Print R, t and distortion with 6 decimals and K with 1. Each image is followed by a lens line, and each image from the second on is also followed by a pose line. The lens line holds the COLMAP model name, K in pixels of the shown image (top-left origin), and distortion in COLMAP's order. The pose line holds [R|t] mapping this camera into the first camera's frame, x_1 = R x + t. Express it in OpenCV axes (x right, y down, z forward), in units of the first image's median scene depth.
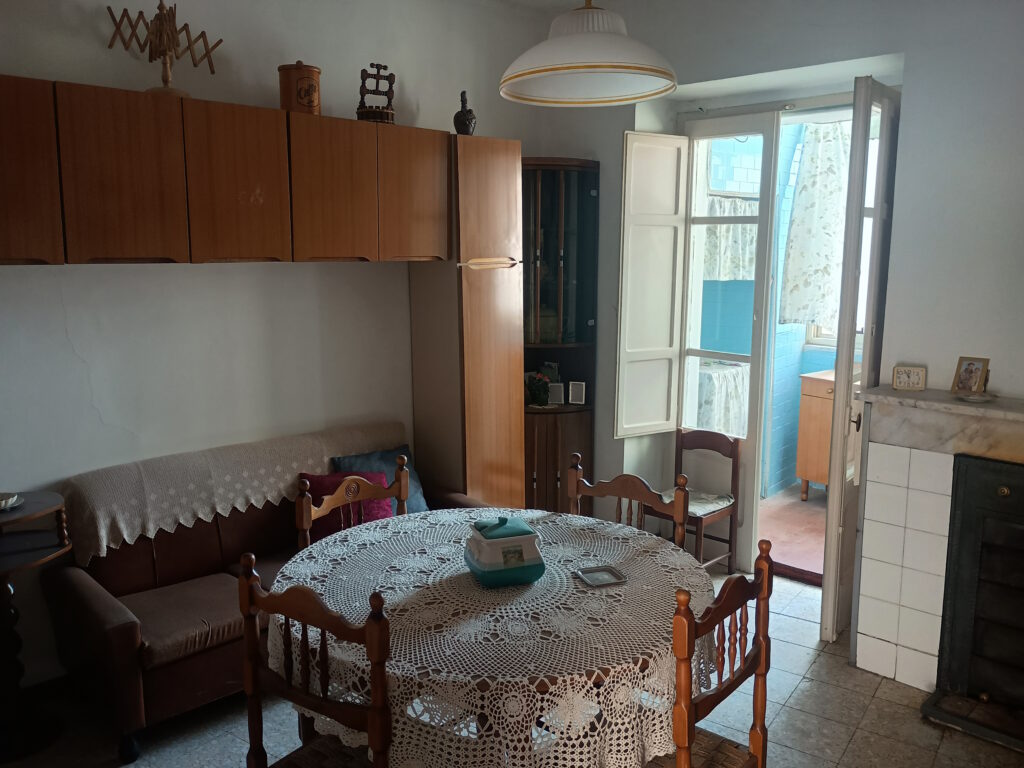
lens RADIAL K [[856.3, 0, 511.8], [0, 856.3, 379.4], [0, 0, 1]] dist [0.044907, -0.060168]
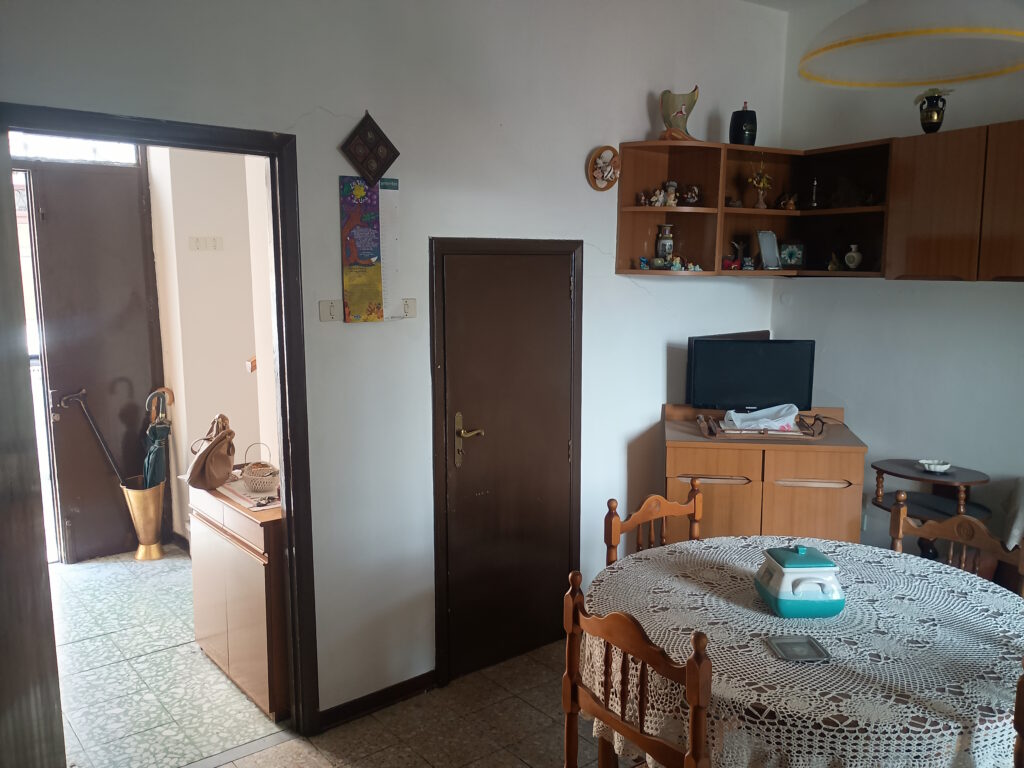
lens RADIAL K [[856.3, 0, 509.9], [0, 856.3, 386.7], [0, 0, 1]] dist [0.044907, -0.060168]
pose [[-0.290780, 0.138573, -0.946702, 0.632275], [-0.144499, 0.971747, 0.186622, -0.096335], [0.945815, 0.191064, -0.262541, 0.584631]]
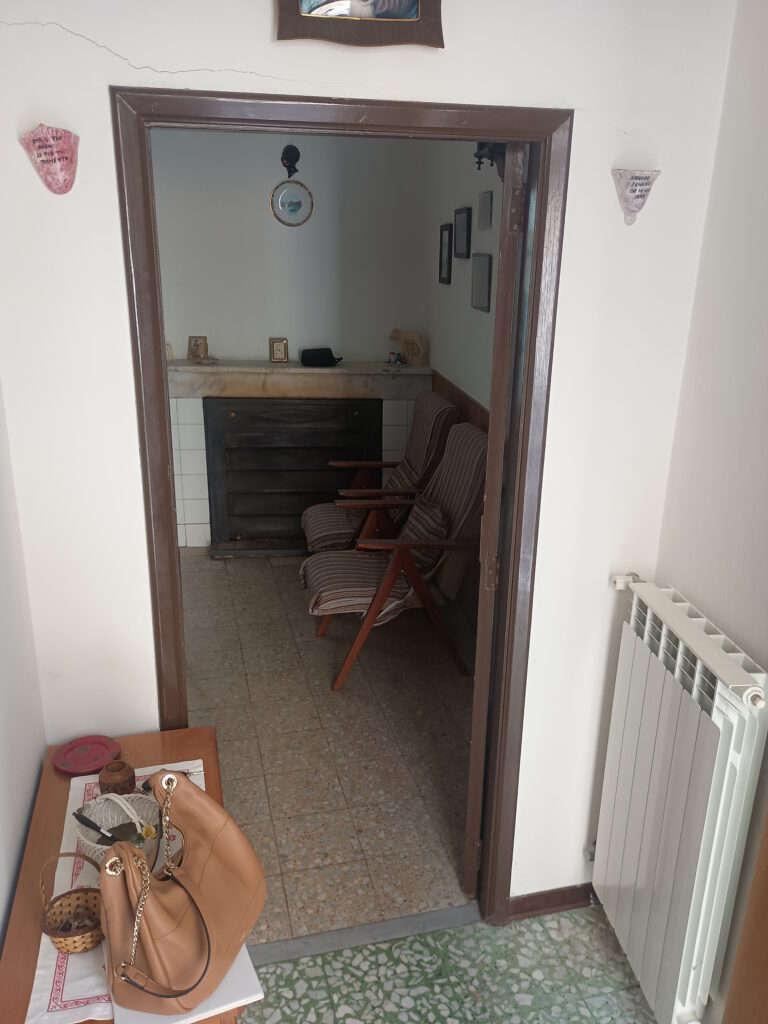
lens RADIAL K [[856.3, 0, 383.3], [0, 856.3, 513.0], [0, 0, 1]] dist [0.044907, -0.060168]
pose [[0.675069, -0.216082, 0.705401, -0.446960], [0.098315, 0.973967, 0.204262, 0.001824], [-0.731175, -0.068539, 0.678738, -0.359373]]
